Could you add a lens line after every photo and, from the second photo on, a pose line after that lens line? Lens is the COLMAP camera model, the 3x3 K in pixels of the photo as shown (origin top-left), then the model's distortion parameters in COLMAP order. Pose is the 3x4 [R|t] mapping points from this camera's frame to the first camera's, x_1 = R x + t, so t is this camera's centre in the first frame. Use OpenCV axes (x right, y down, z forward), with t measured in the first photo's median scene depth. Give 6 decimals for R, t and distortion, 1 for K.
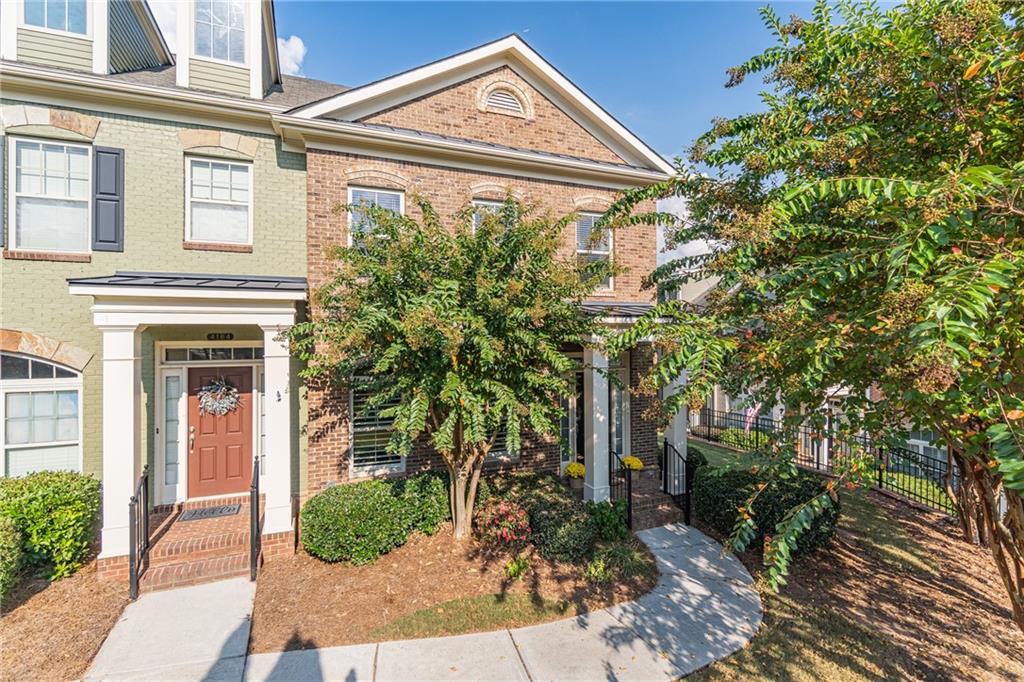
lens RADIAL K [[482.6, 0, 510.8], [0, 482.6, 325.4], [0, 0, 1]] dist [-0.001750, 0.001244]
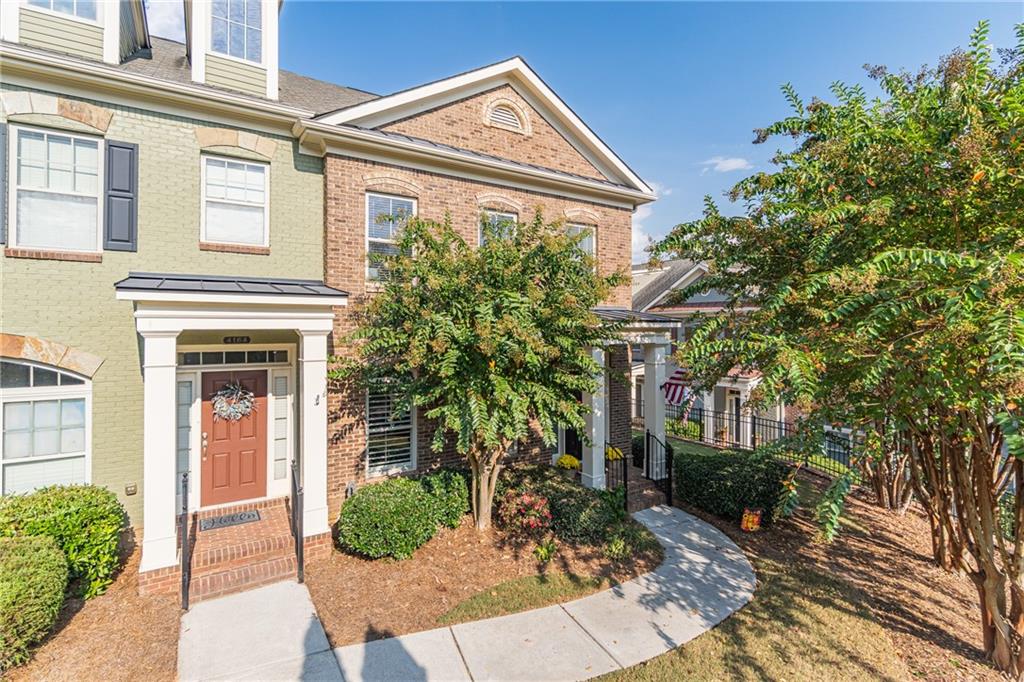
lens RADIAL K [[489.4, 0, 509.7], [0, 489.4, 316.2], [0, 0, 1]] dist [-0.000445, -0.000360]
pose [[0.984954, 0.008705, 0.172598, -0.247291], [-0.007620, 0.999947, -0.006950, -0.024538], [-0.172650, 0.005530, 0.984968, -0.081457]]
